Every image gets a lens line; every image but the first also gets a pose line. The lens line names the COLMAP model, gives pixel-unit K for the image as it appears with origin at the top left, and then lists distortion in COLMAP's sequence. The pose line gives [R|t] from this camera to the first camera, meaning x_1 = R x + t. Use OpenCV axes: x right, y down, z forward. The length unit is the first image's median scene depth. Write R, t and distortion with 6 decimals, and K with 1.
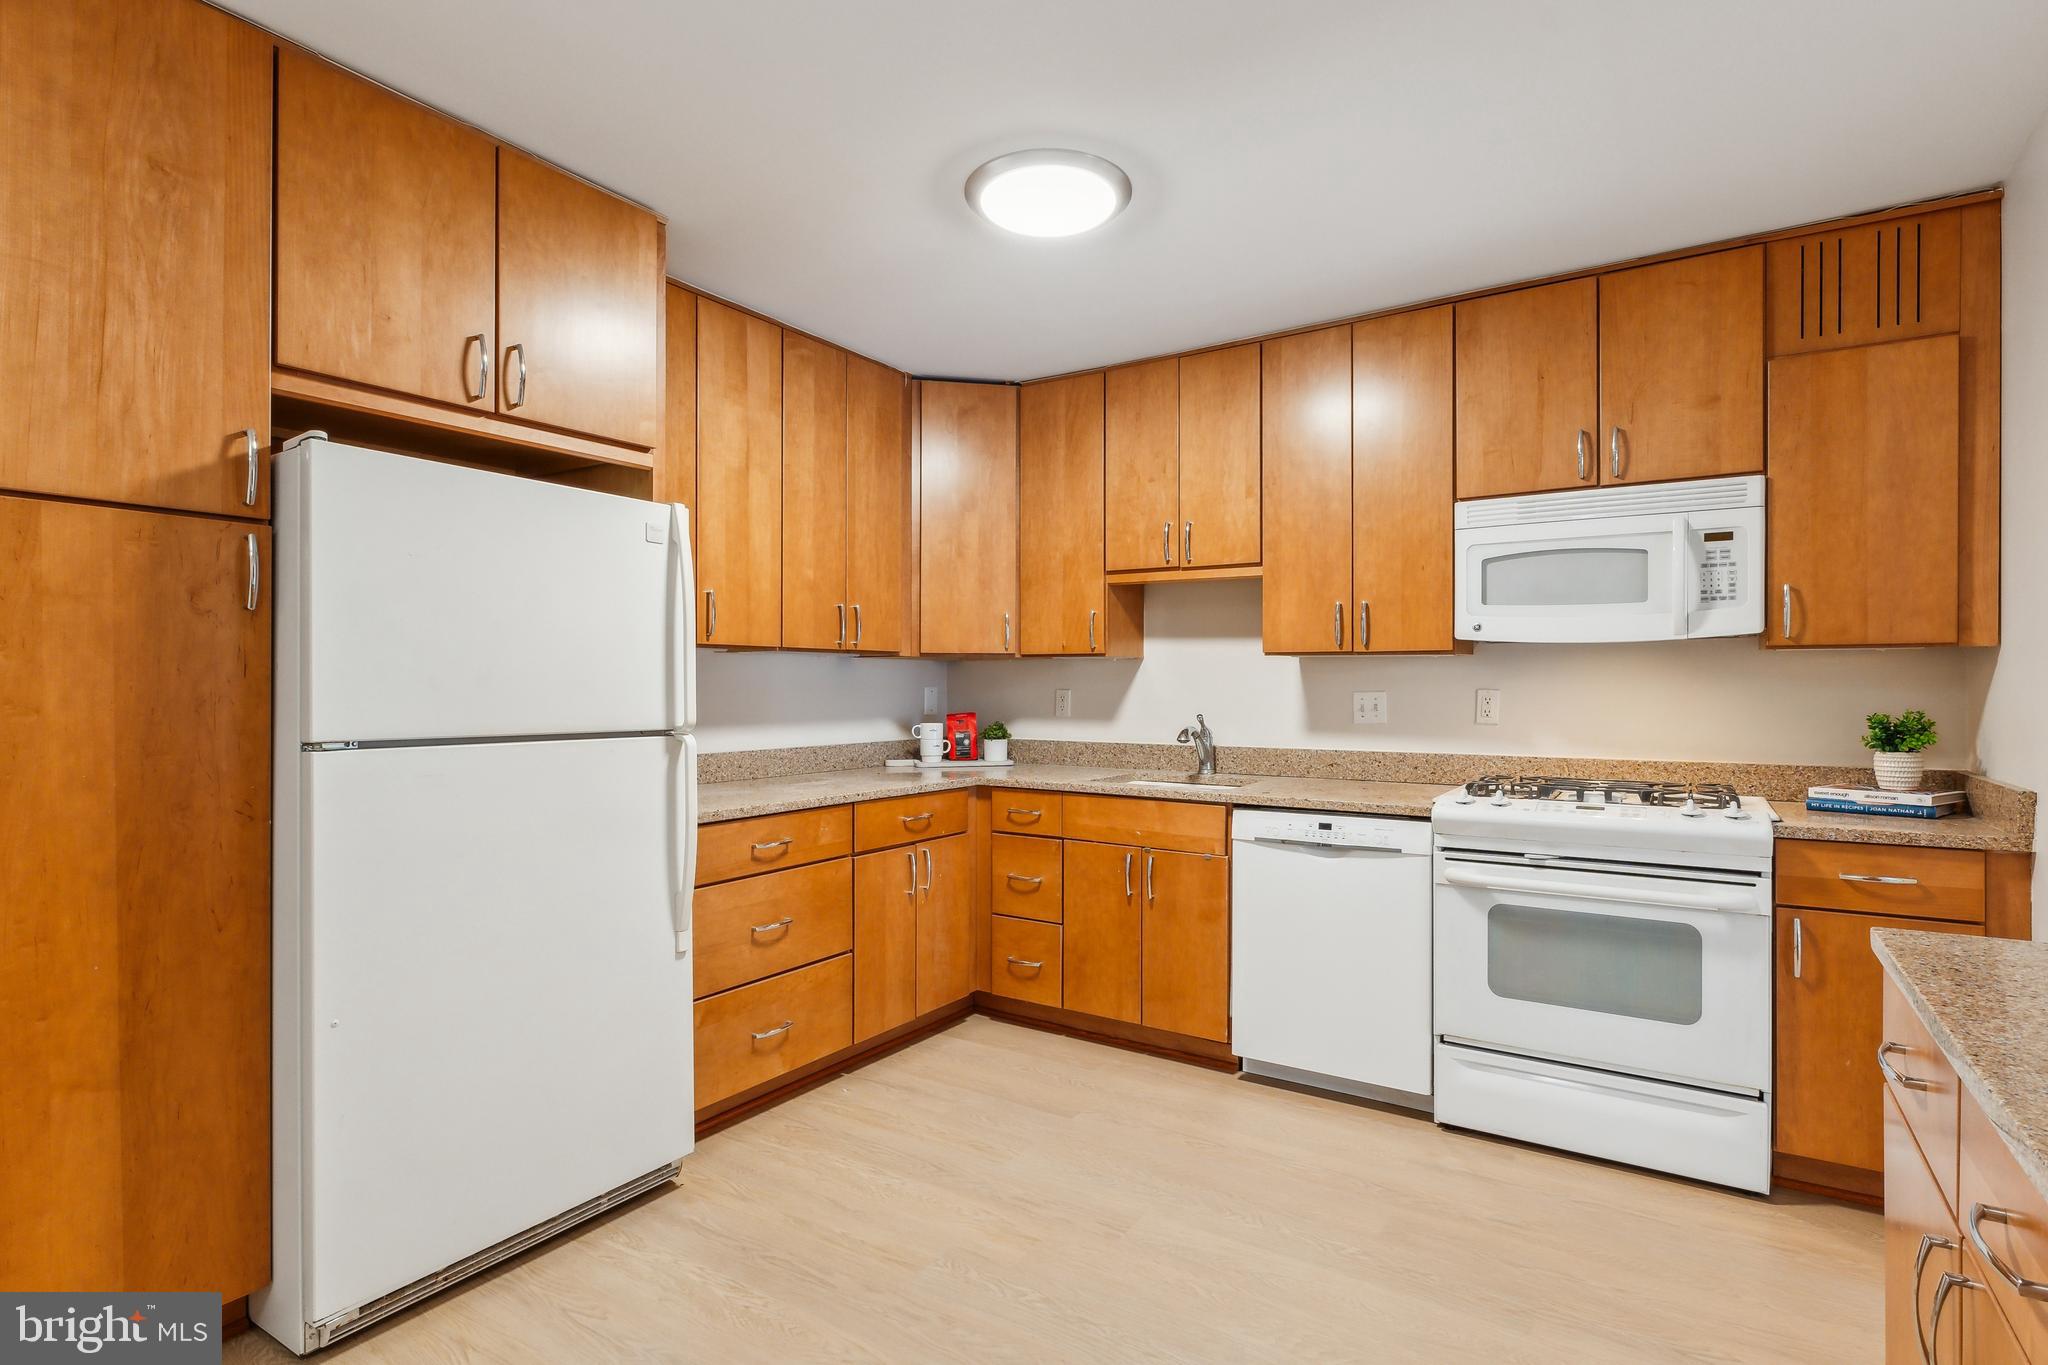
lens RADIAL K [[1022.7, 0, 1005.4], [0, 1022.7, 687.4], [0, 0, 1]] dist [-0.005764, 0.000785]
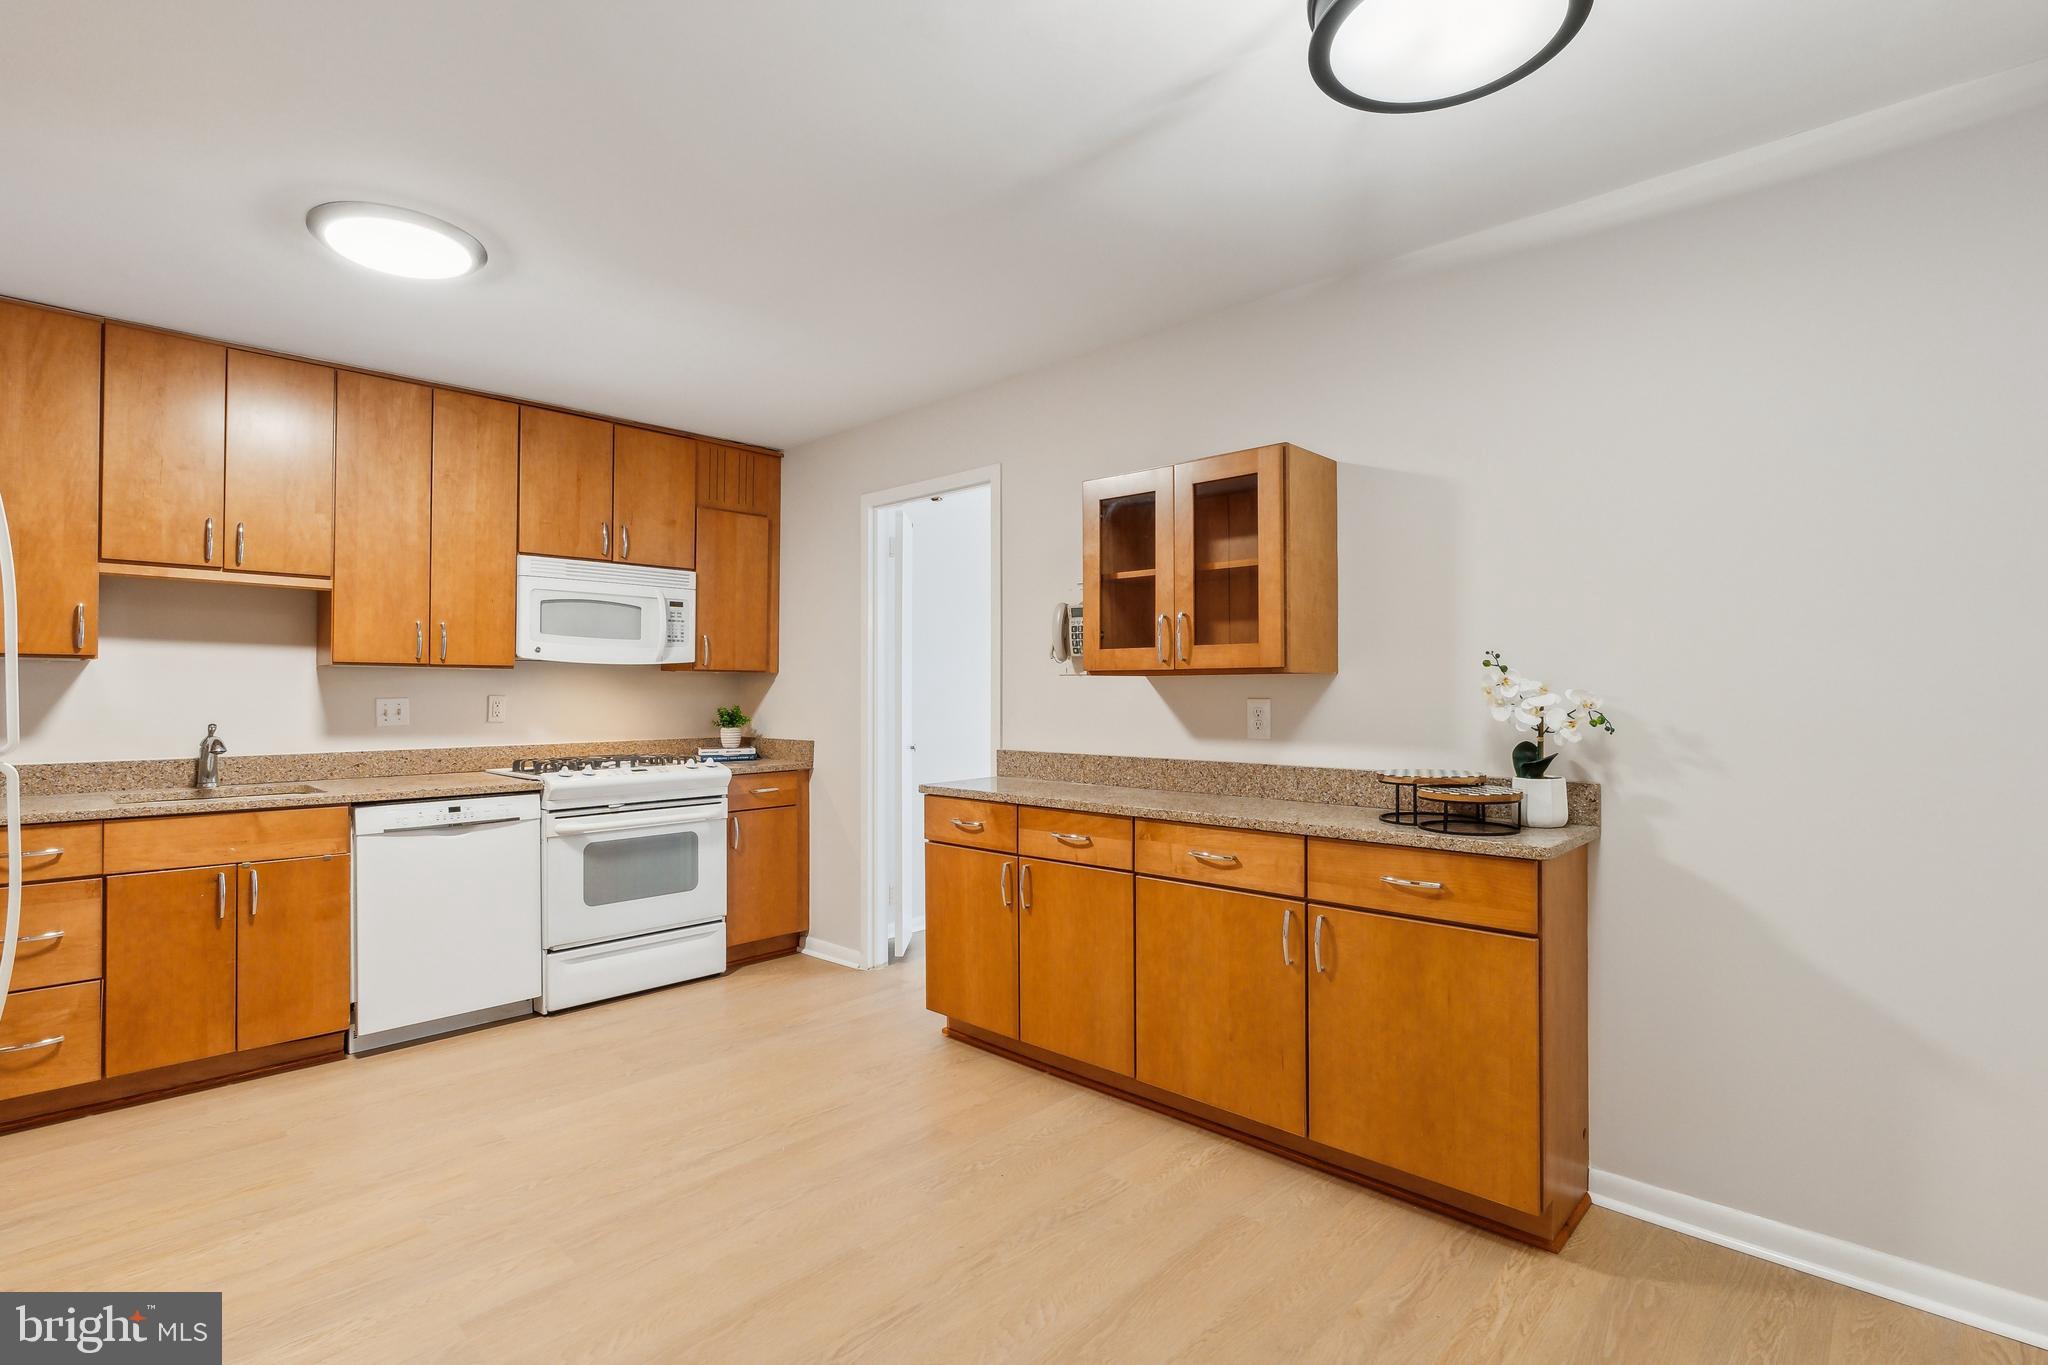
lens RADIAL K [[1022.7, 0, 1024.3], [0, 1022.7, 684.3], [0, 0, 1]] dist [-0.005764, 0.000785]
pose [[0.156917, 0.005564, 0.987596, -0.810700], [0.002300, 0.999979, -0.006000, -0.003265], [-0.987609, 0.003213, 0.156901, 0.152456]]
